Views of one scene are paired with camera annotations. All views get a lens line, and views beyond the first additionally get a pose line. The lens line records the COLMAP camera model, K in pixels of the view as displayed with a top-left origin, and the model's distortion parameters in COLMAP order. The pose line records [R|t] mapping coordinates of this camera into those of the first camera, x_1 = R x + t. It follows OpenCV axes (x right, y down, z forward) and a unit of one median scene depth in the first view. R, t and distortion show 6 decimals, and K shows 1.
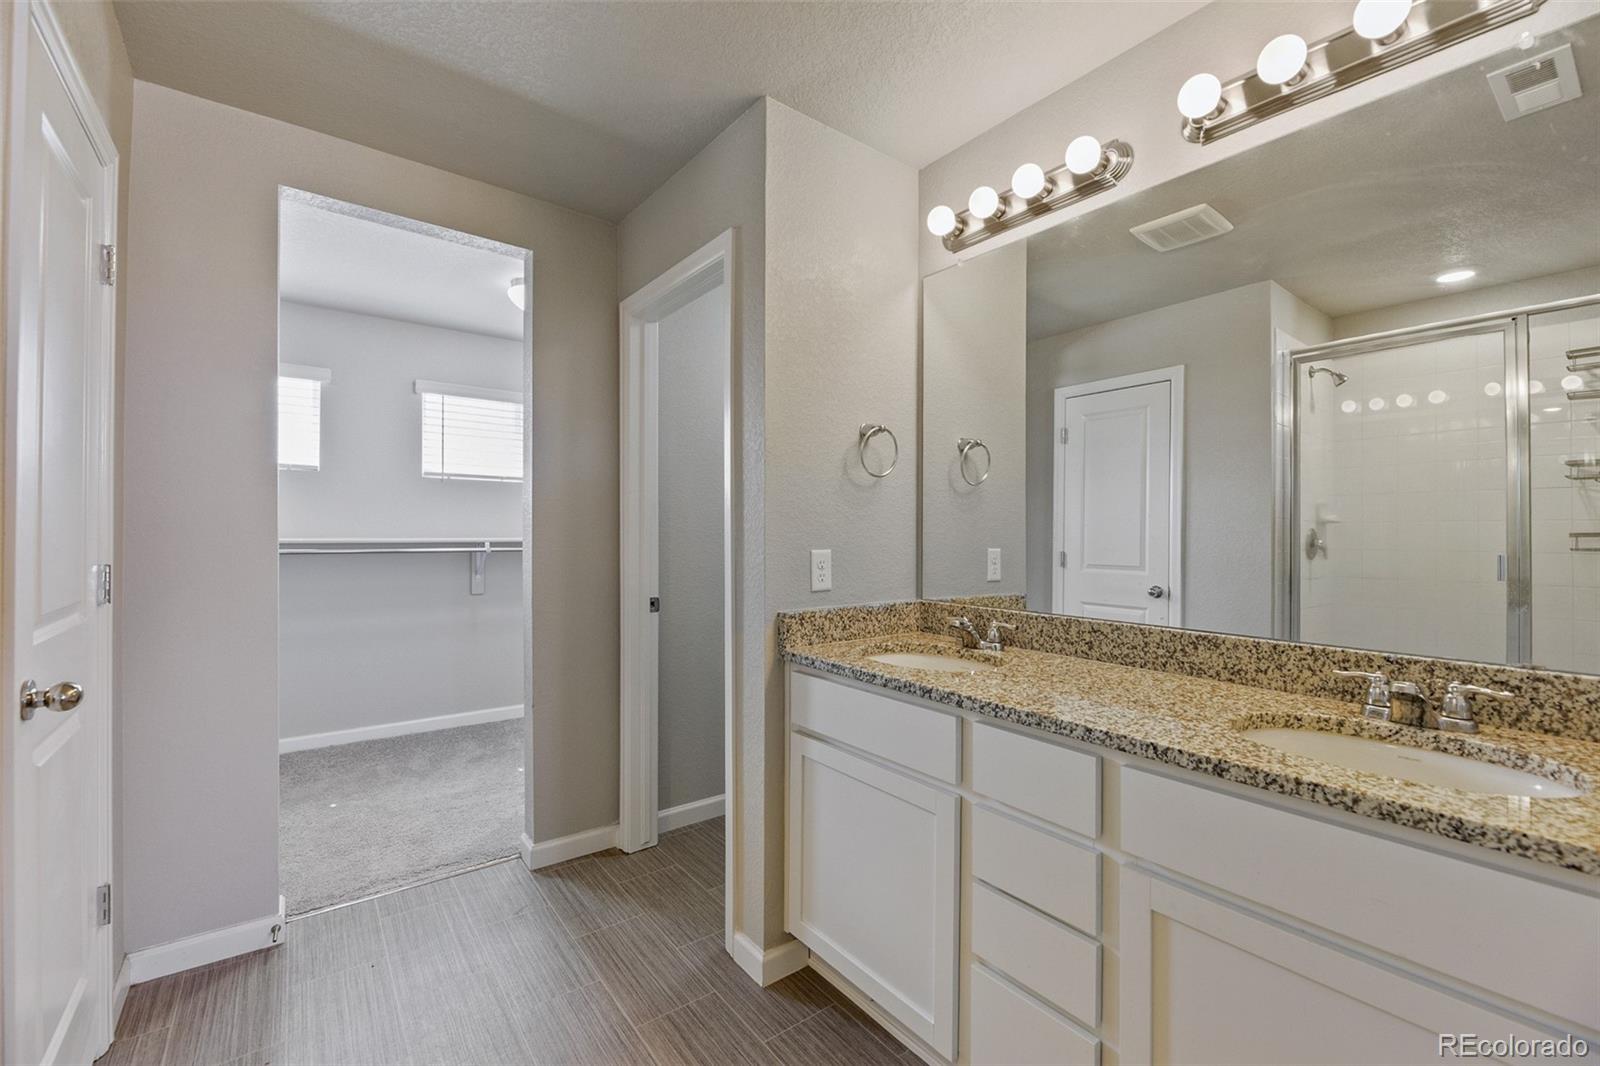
lens RADIAL K [[657.2, 0, 800.0], [0, 657.2, 533.0], [0, 0, 1]] dist [-0.001285, -0.000397]
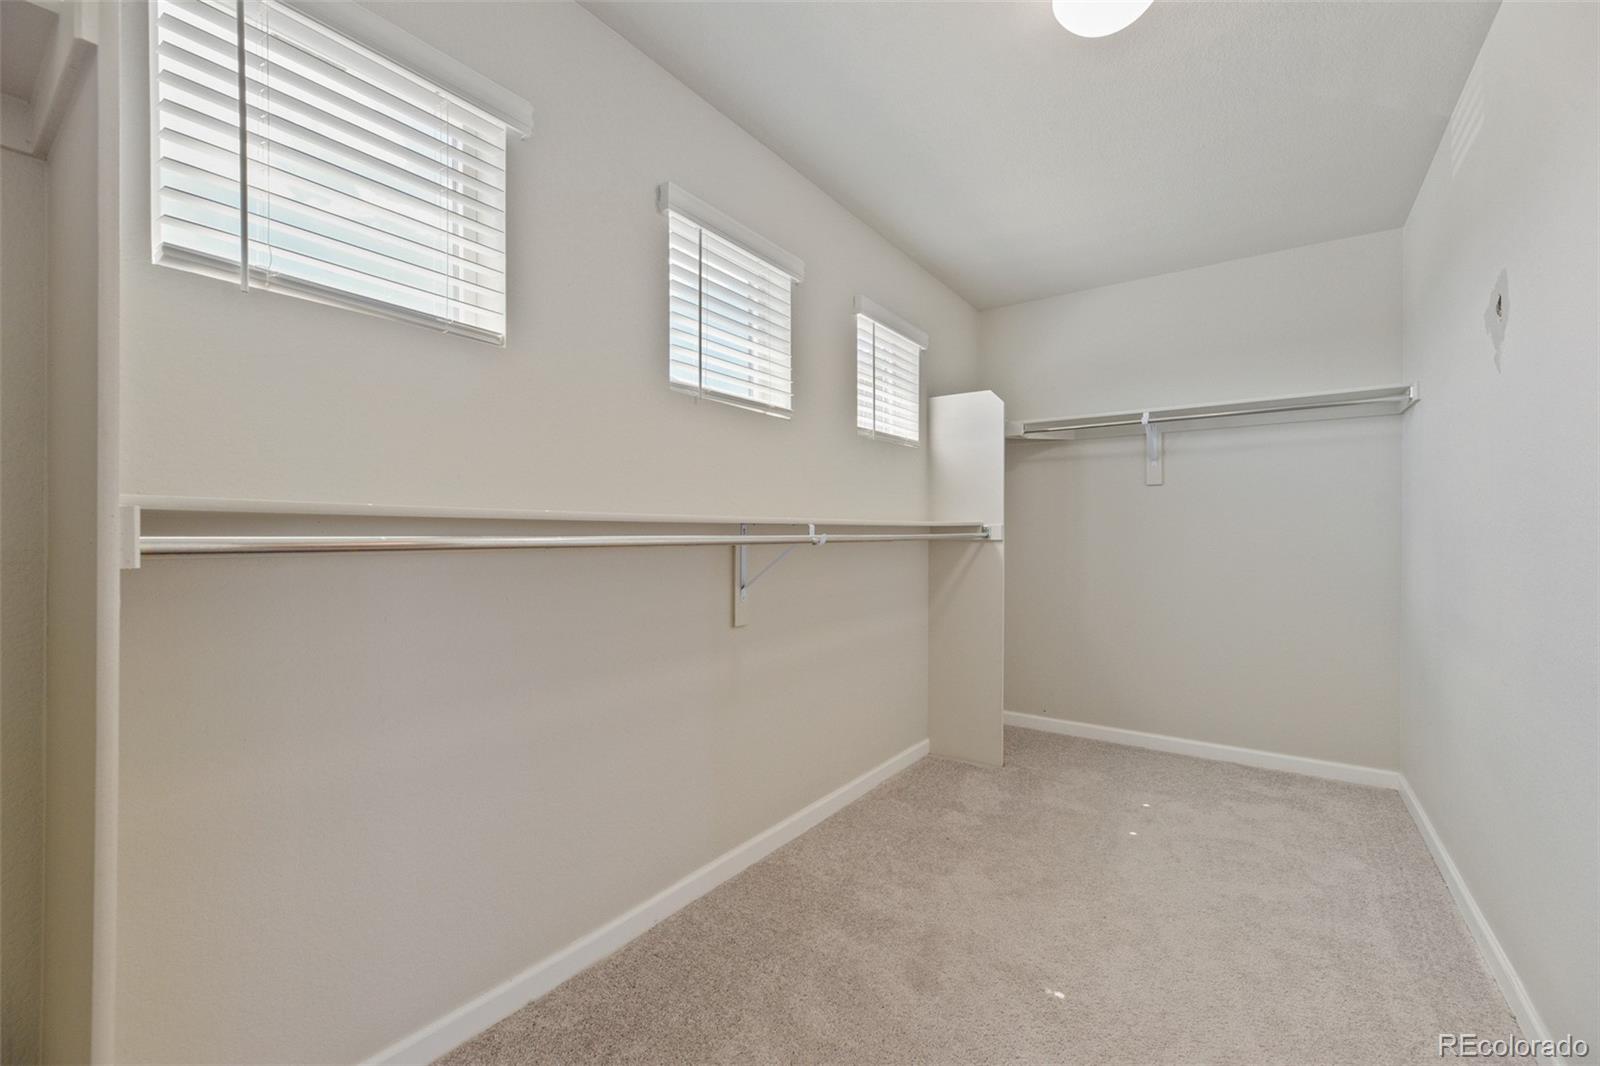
lens RADIAL K [[657.2, 0, 800.0], [0, 657.2, 533.0], [0, 0, 1]] dist [-0.001285, -0.000397]
pose [[0.957752, 0.004418, 0.287561, -0.629888], [-0.005736, 0.999977, 0.003741, 0.018878], [-0.287537, -0.005233, 0.957755, 0.508172]]
